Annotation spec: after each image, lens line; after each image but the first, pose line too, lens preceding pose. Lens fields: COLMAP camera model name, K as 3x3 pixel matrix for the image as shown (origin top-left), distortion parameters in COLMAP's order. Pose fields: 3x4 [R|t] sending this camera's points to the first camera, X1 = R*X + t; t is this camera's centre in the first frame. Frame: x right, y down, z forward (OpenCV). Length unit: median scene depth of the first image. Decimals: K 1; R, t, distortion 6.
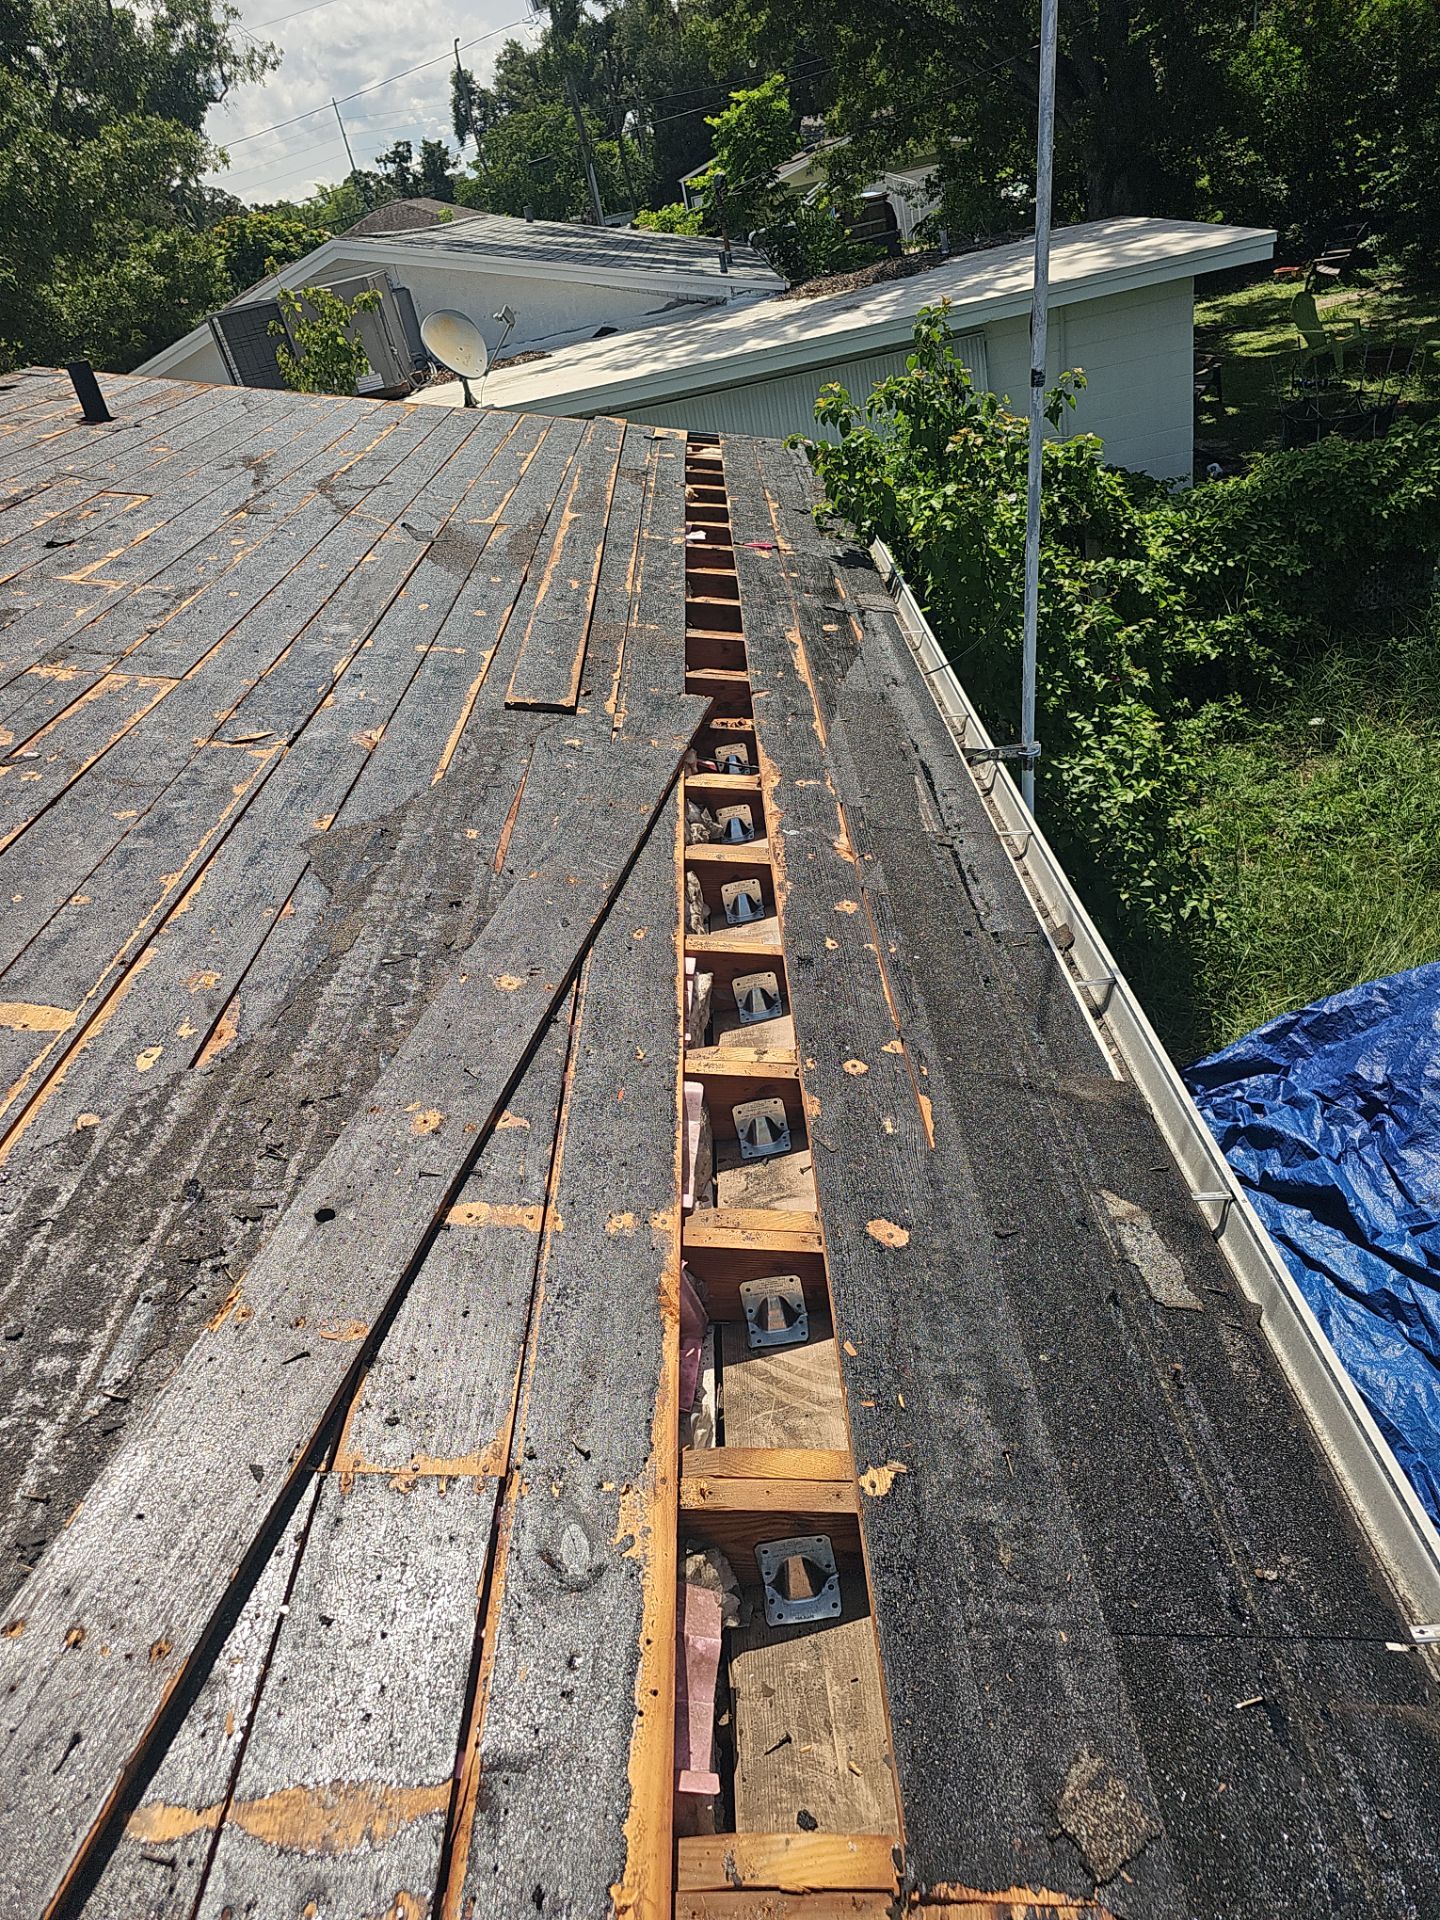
lens RADIAL K [[1211.0, 0, 720.0], [0, 1211.0, 960.0], [0, 0, 1]] dist [0.042252, -0.031054]
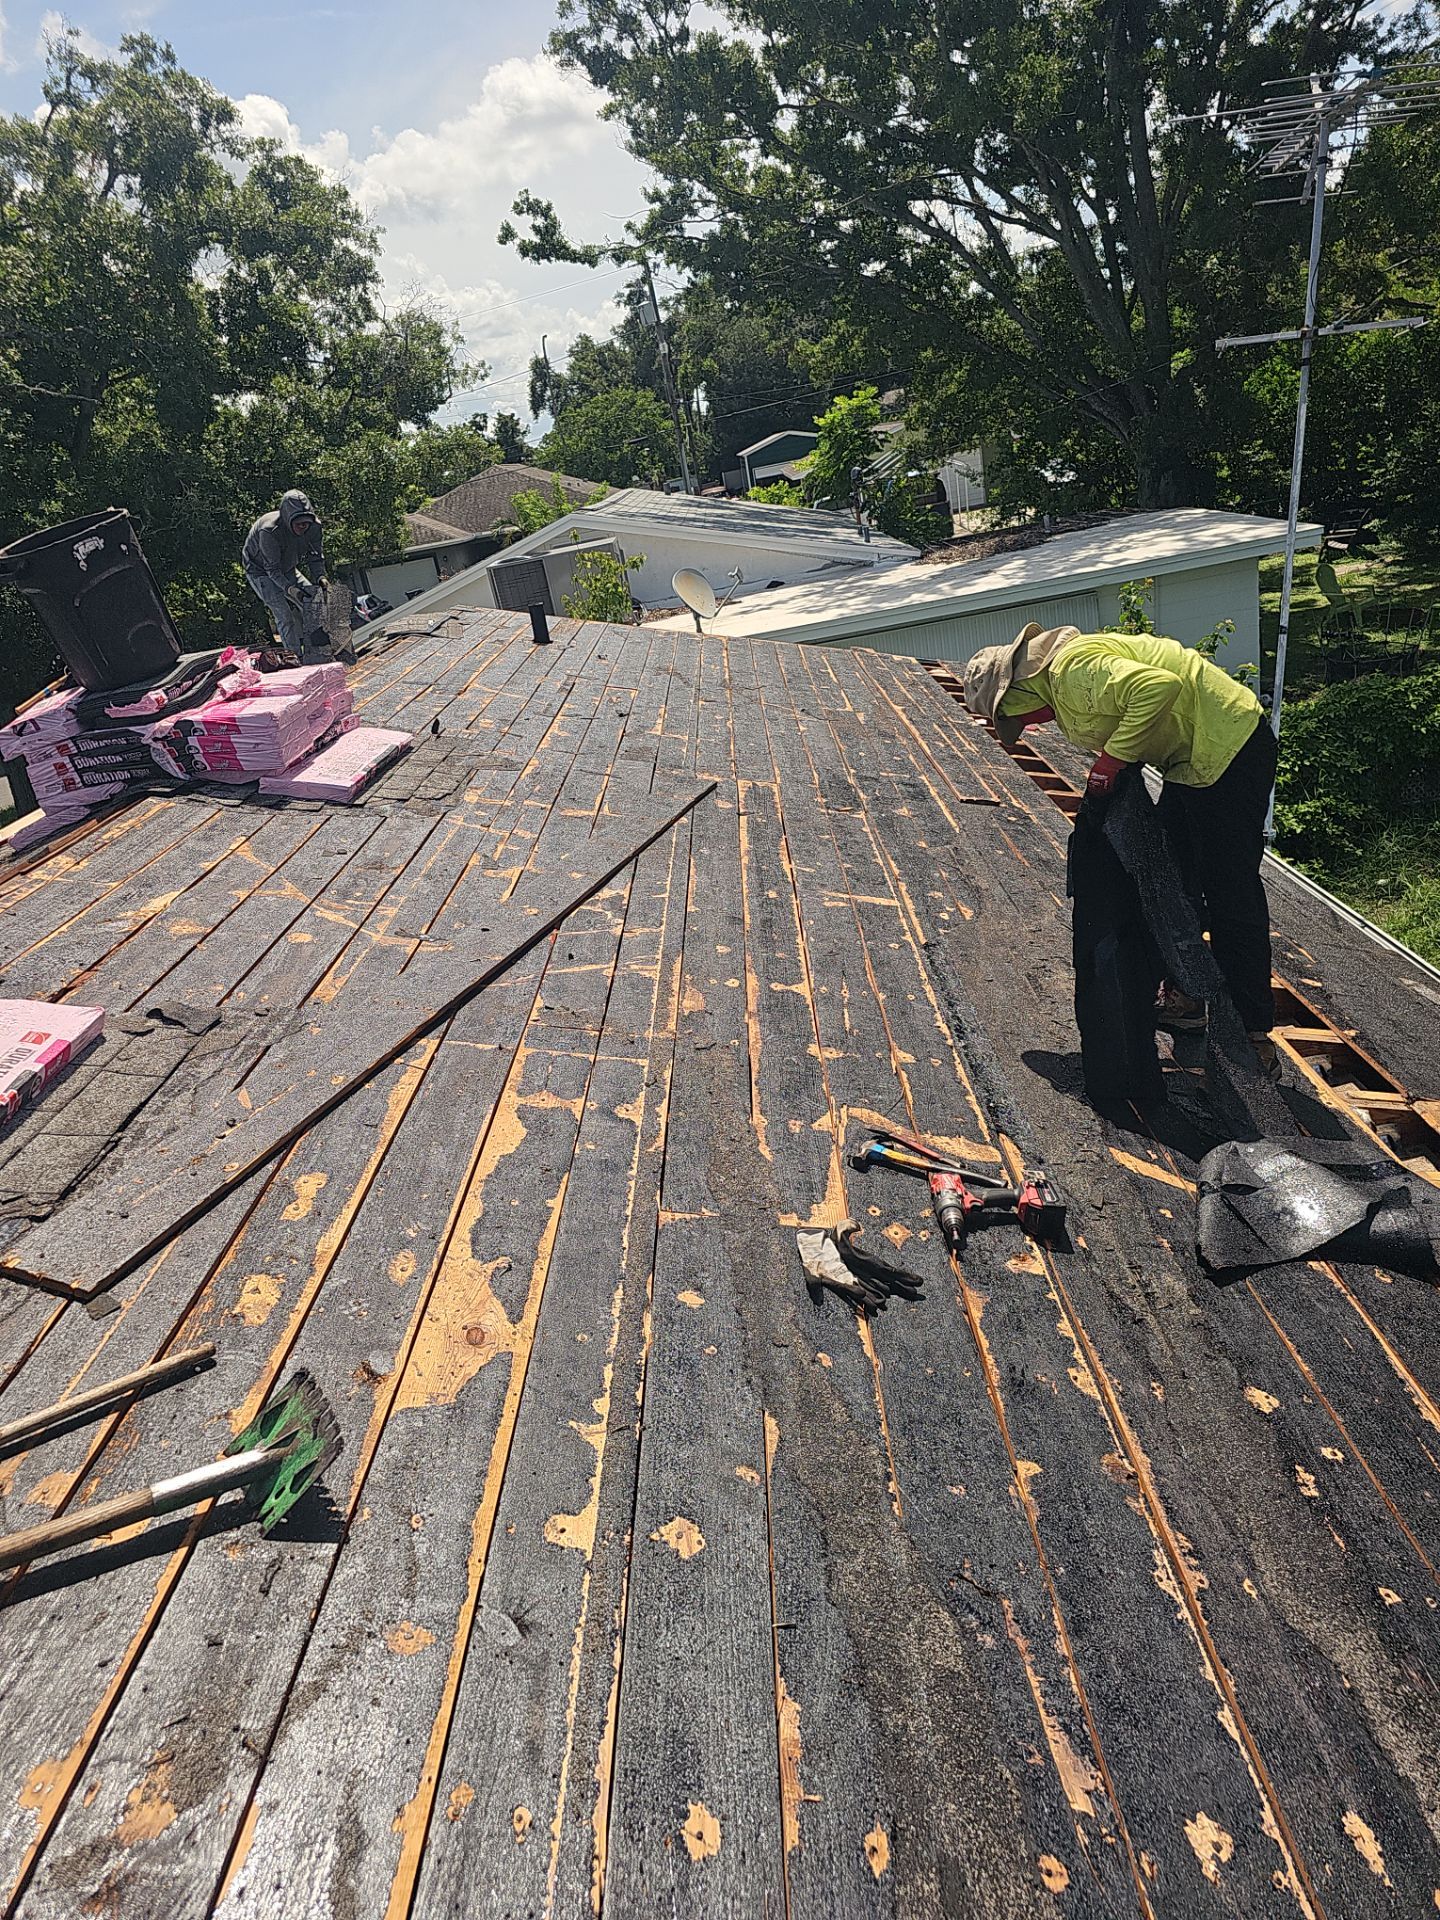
lens RADIAL K [[1204.0, 0, 720.0], [0, 1204.0, 960.0], [0, 0, 1]] dist [0.070316, -0.074791]
pose [[0.999571, 0.026608, -0.012239, -0.125110], [-0.028282, 0.985507, -0.167259, 0.079096], [0.007611, 0.167533, 0.985837, -0.168743]]
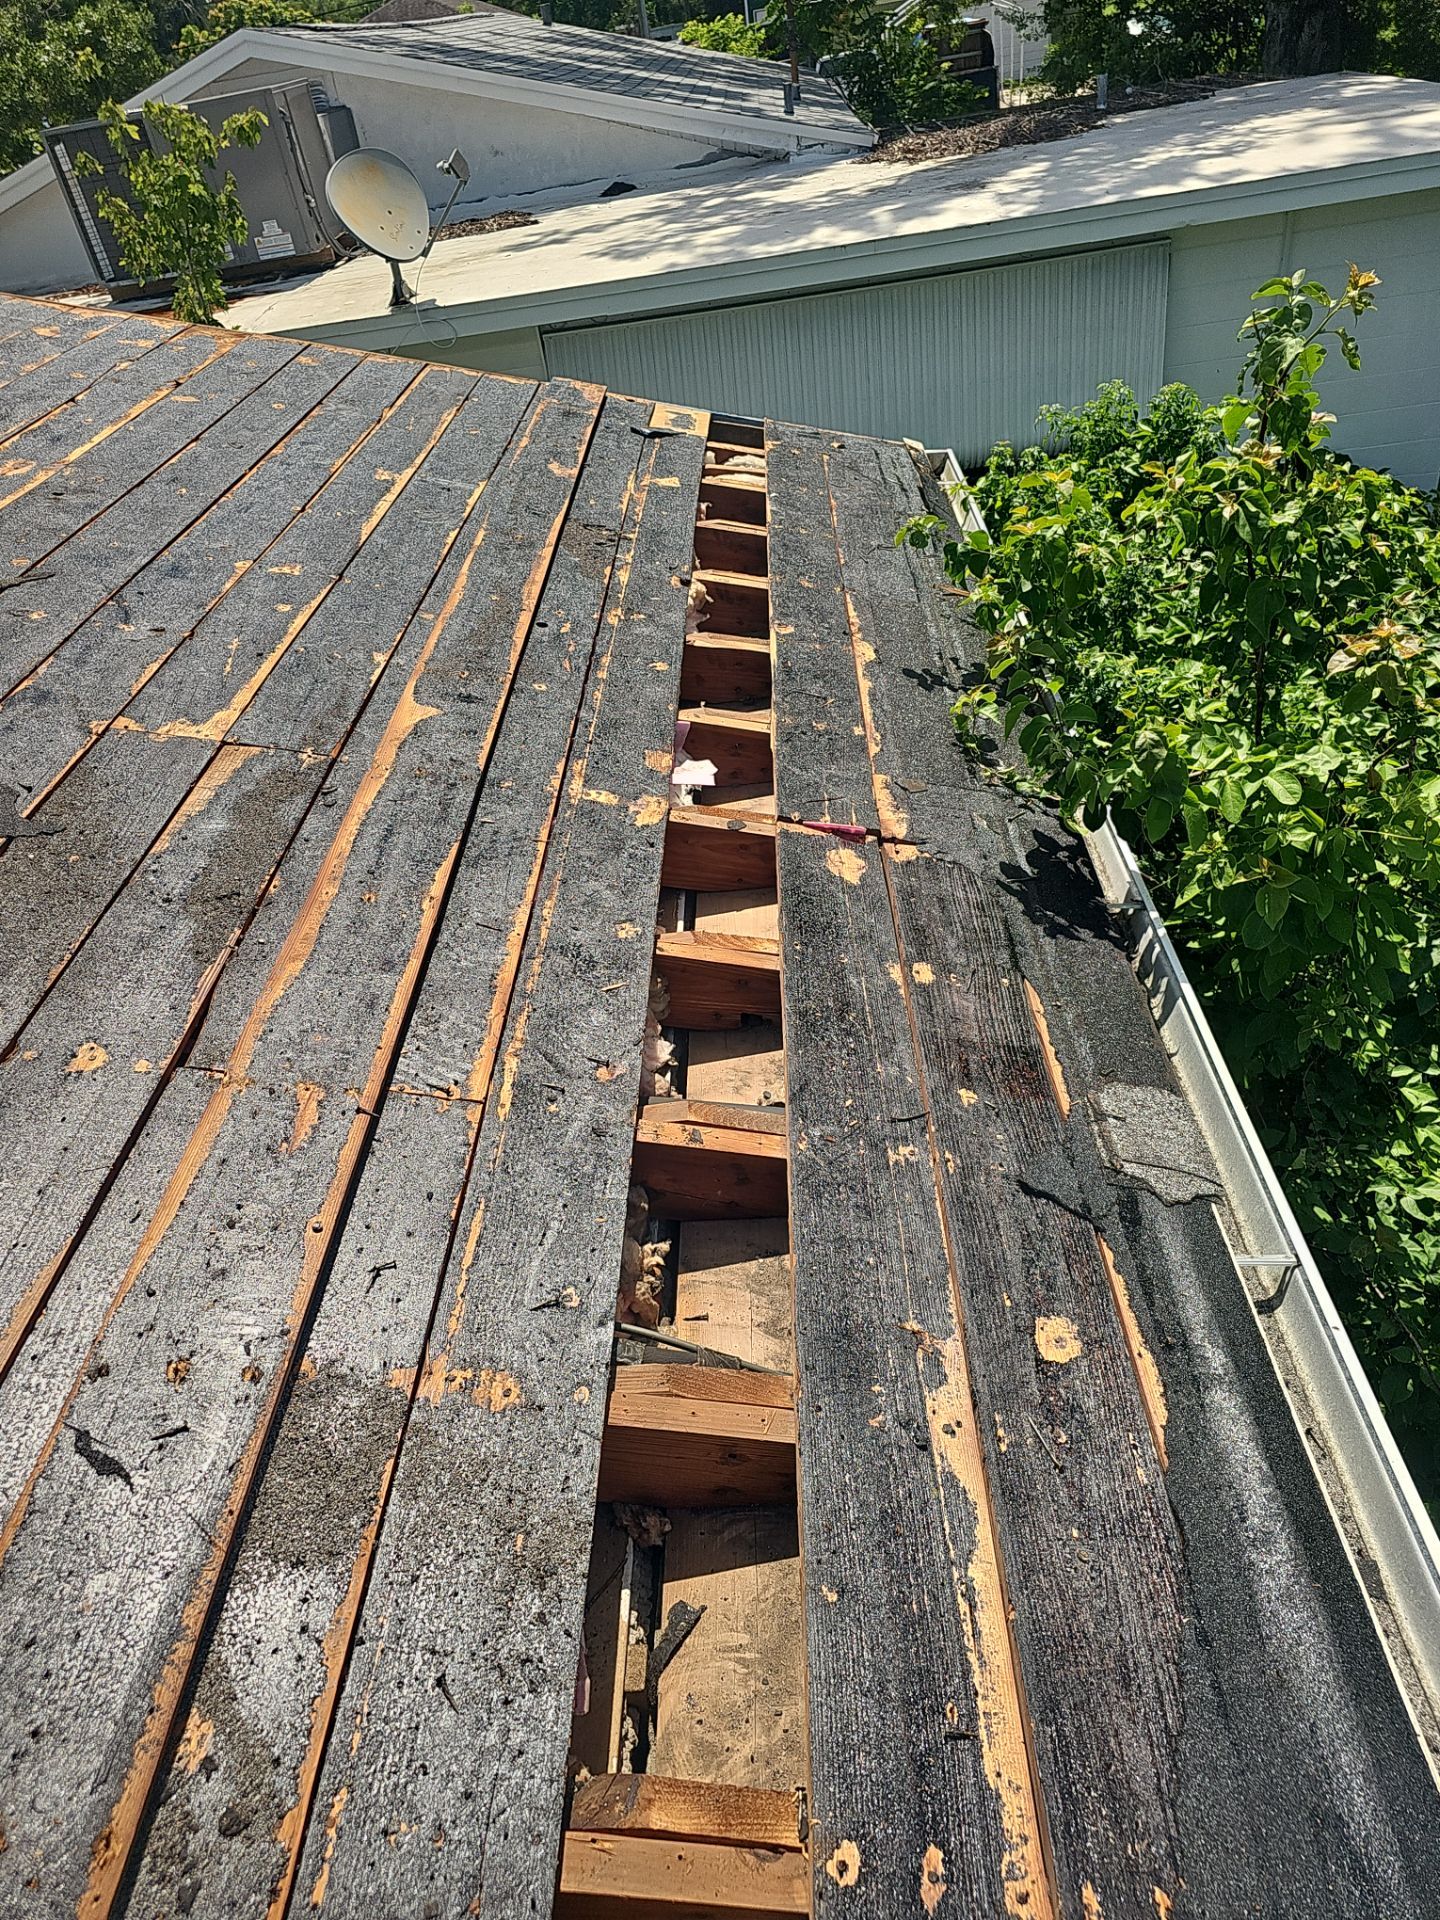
lens RADIAL K [[1265.0, 0, 727.2], [0, 1265.0, 957.8], [0, 0, 1]] dist [0.041157, -0.028011]
pose [[0.997747, 0.067006, 0.003321, -0.001982], [-0.067060, 0.994673, 0.078288, -0.127636], [0.001942, -0.078334, 0.996925, 0.214127]]
